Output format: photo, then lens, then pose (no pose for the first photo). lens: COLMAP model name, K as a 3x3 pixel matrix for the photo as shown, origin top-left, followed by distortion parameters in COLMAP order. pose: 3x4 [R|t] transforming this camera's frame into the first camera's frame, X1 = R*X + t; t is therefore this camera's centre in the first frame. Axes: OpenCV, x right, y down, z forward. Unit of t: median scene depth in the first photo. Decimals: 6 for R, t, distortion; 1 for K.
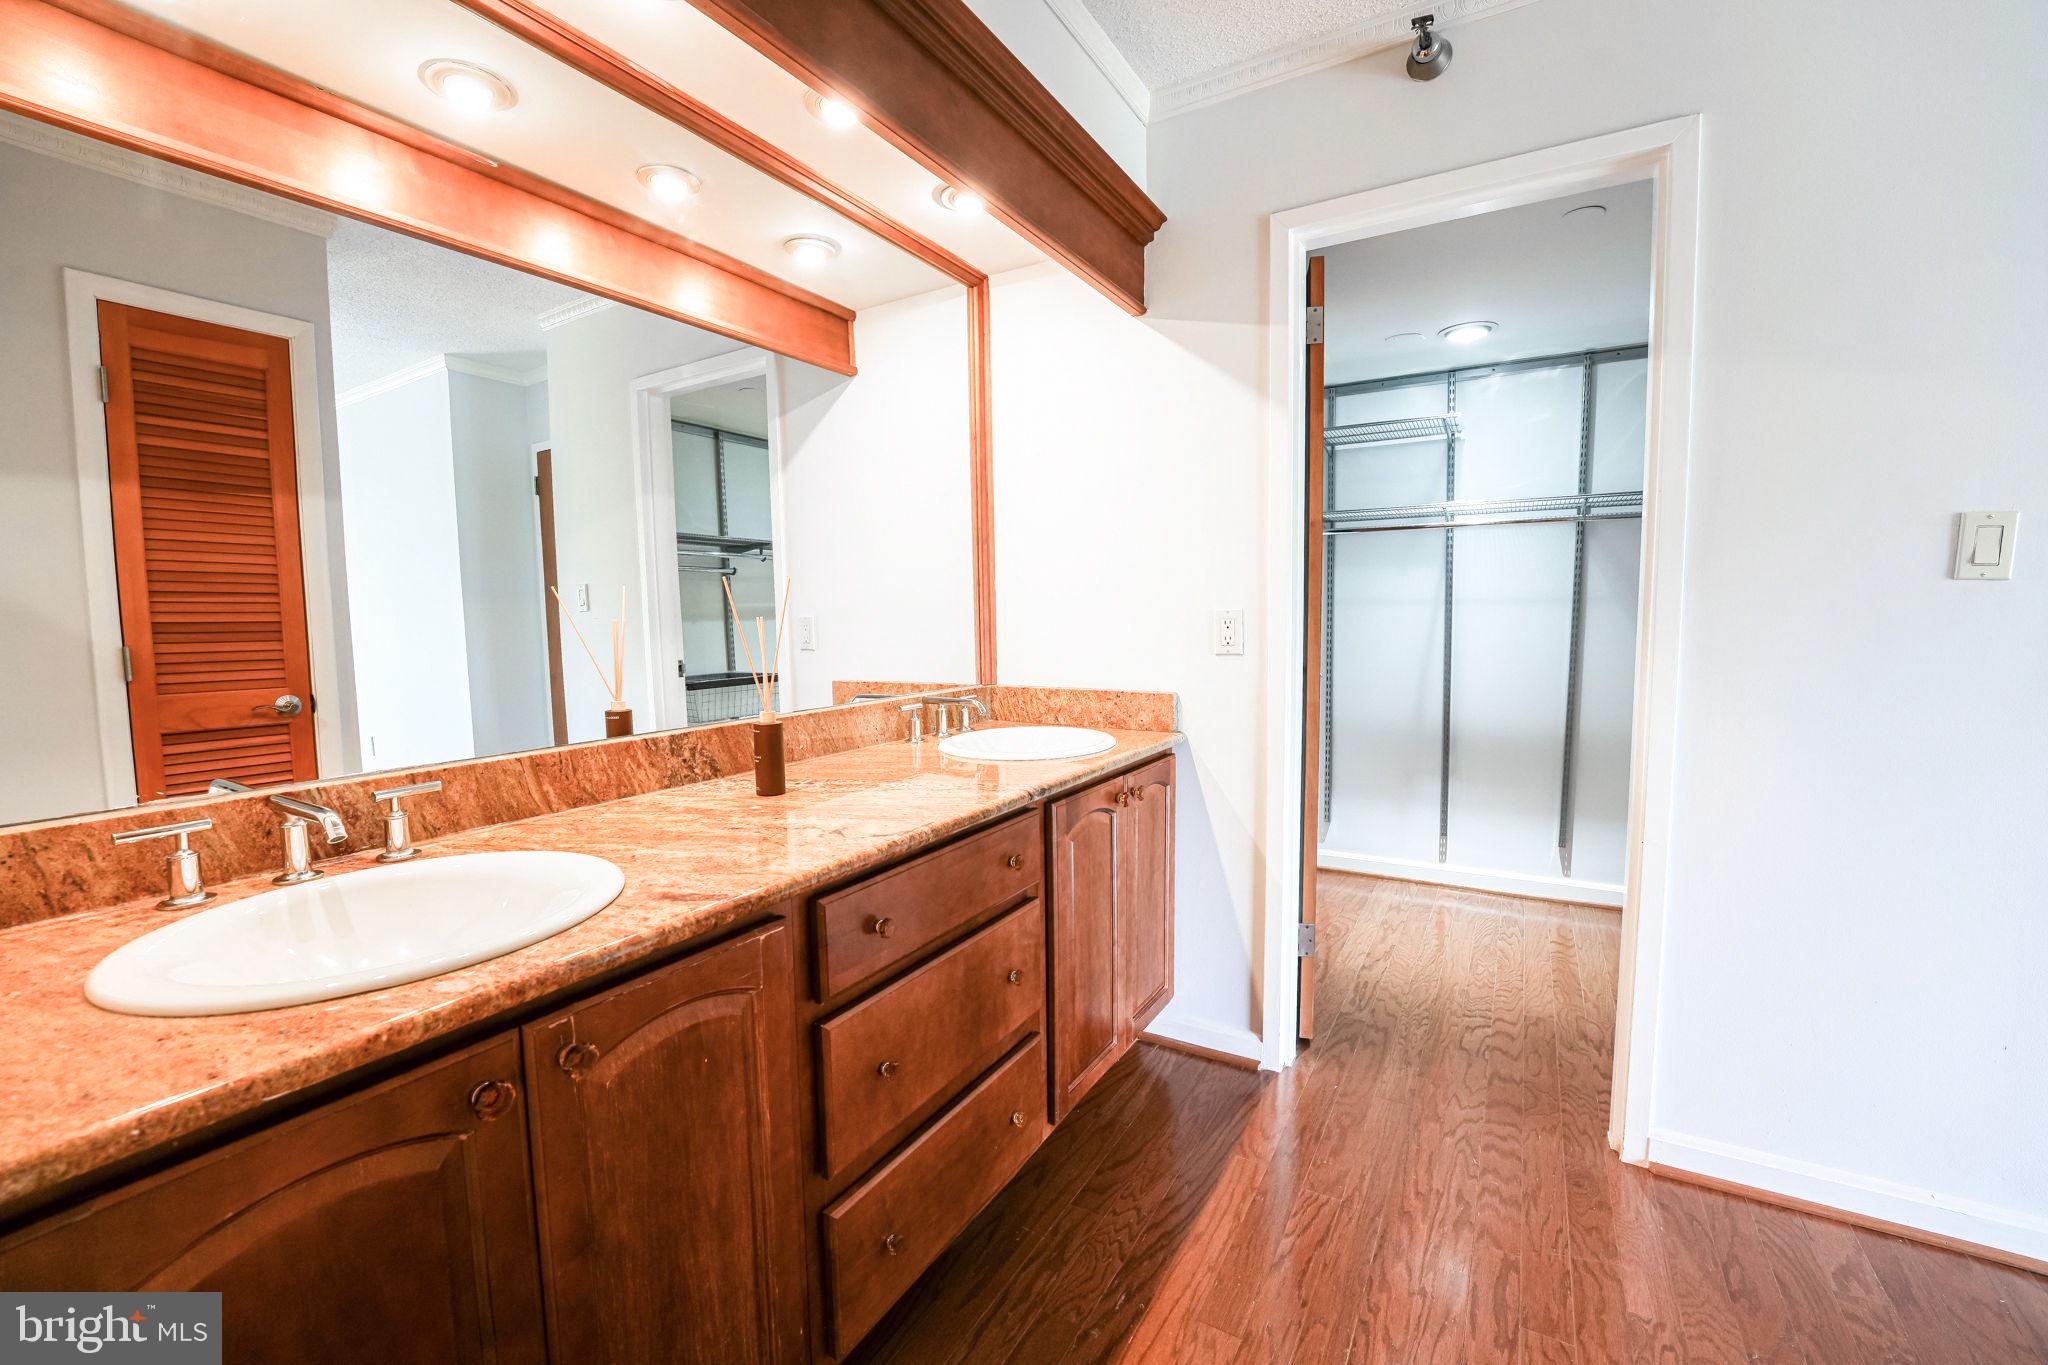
lens RADIAL K [[817.1, 0, 1015.8], [0, 817.1, 677.7], [0, 0, 1]] dist [-0.033156, -0.000116]
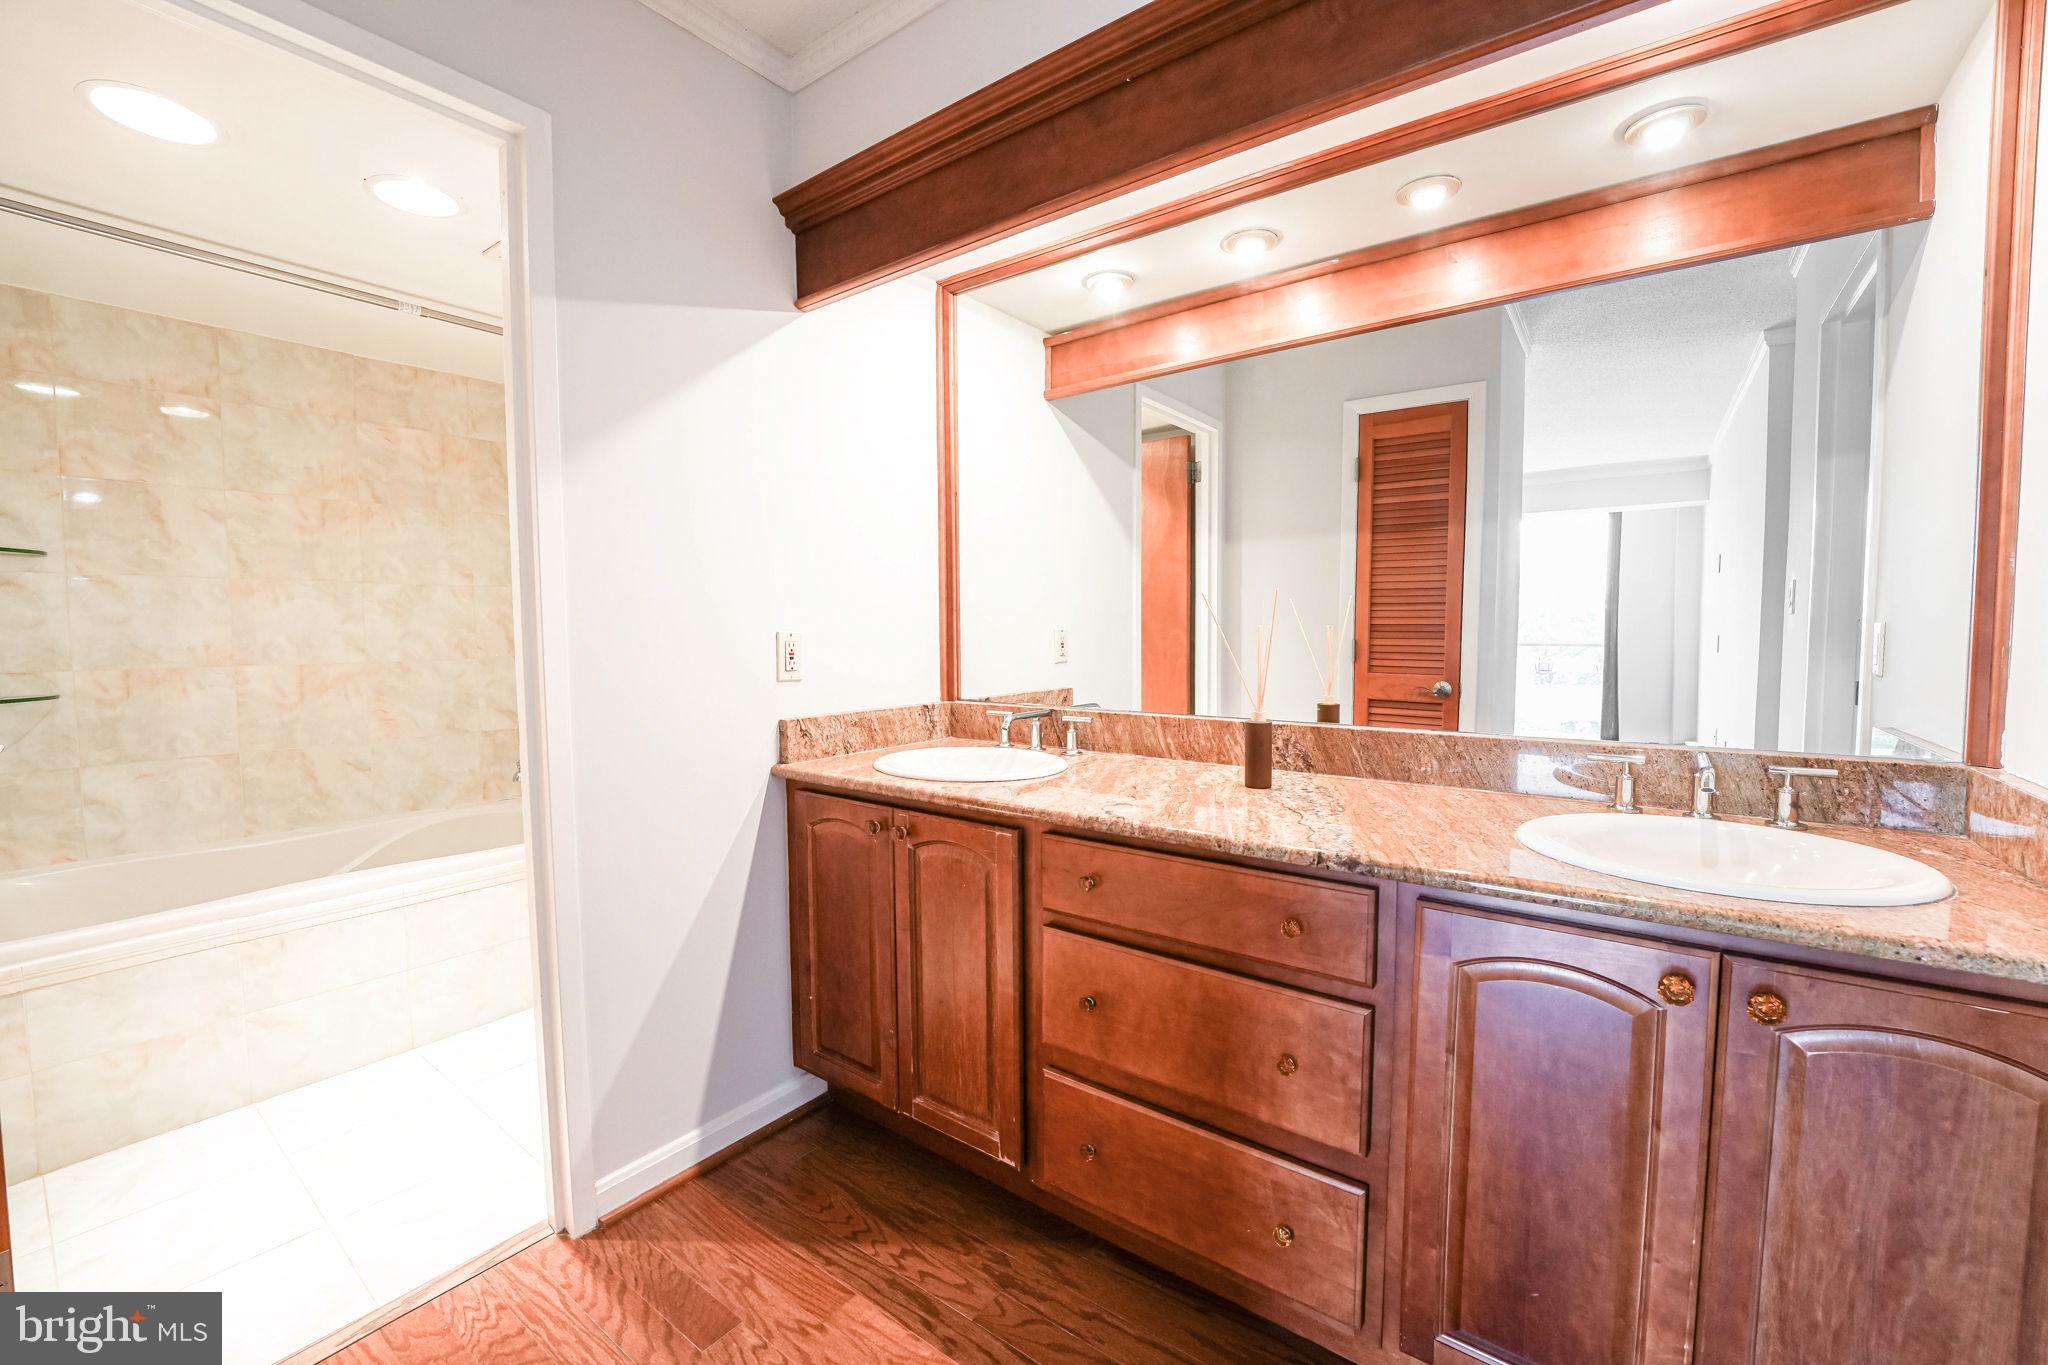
lens RADIAL K [[817.1, 0, 1015.8], [0, 817.1, 677.7], [0, 0, 1]] dist [-0.033156, -0.000116]
pose [[-0.097270, 0.070270, -0.992774, 0.526617], [-0.073170, 0.994300, 0.077547, -0.040950], [0.992565, 0.080184, -0.091574, 0.503472]]
